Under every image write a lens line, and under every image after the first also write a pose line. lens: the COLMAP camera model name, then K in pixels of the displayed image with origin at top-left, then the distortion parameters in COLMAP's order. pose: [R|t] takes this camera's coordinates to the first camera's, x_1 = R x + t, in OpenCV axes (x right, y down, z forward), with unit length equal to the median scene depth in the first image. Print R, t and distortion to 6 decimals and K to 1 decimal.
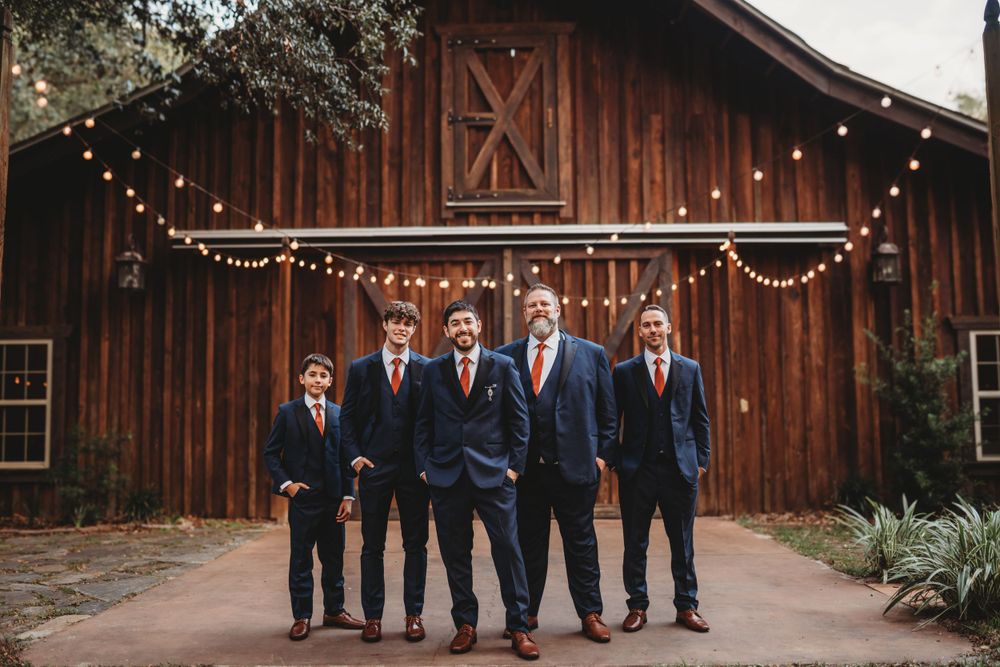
lens RADIAL K [[982.8, 0, 500.0], [0, 982.8, 333.5], [0, 0, 1]] dist [-0.072175, 0.104241]
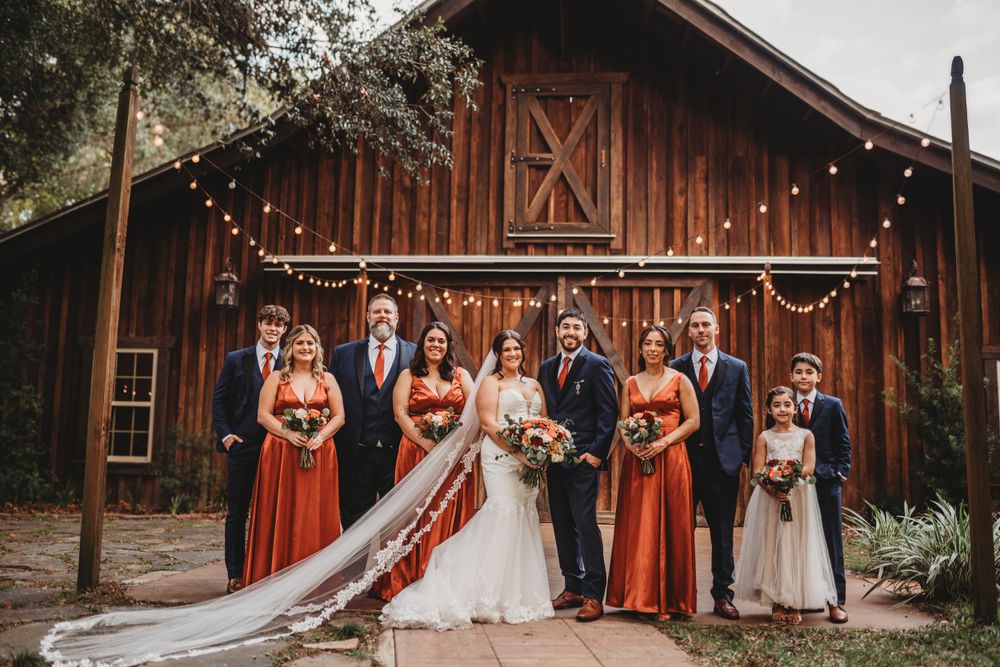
lens RADIAL K [[946.5, 0, 500.0], [0, 946.5, 333.5], [0, 0, 1]] dist [-0.066651, 0.096069]
pose [[0.996391, 0.021538, -0.082109, 0.027206], [-0.024373, 0.999135, -0.033687, 0.015285], [0.081313, 0.035567, 0.996054, -0.060549]]
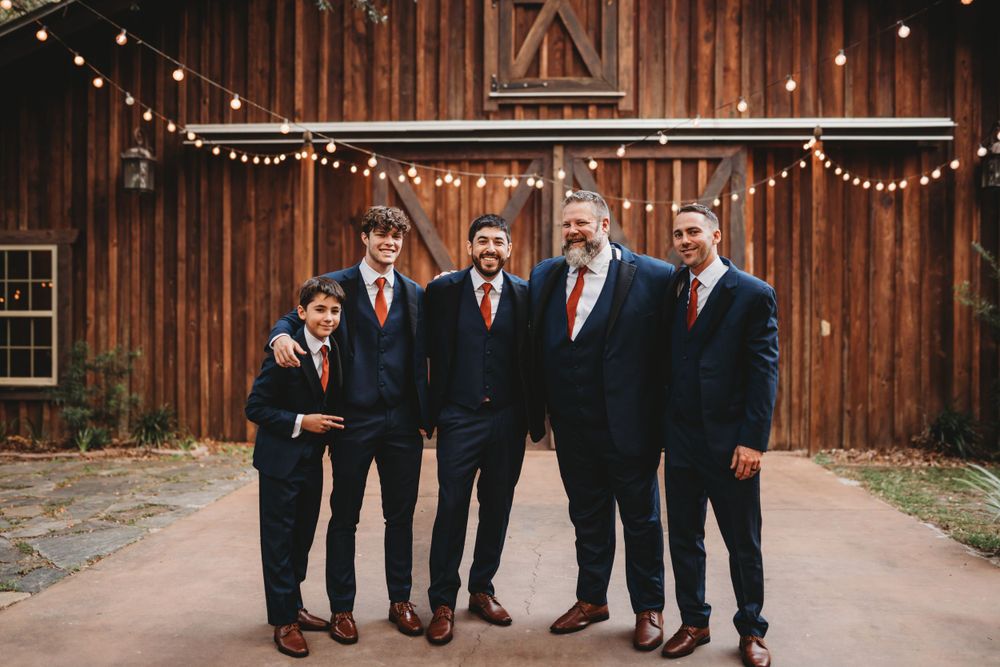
lens RADIAL K [[946.5, 0, 500.0], [0, 946.5, 333.5], [0, 0, 1]] dist [-0.066651, 0.096069]
pose [[0.998630, 0.014438, -0.050300, 0.000553], [-0.009471, 0.995177, 0.097636, -0.001148], [0.051467, -0.097026, 0.993950, 0.140818]]
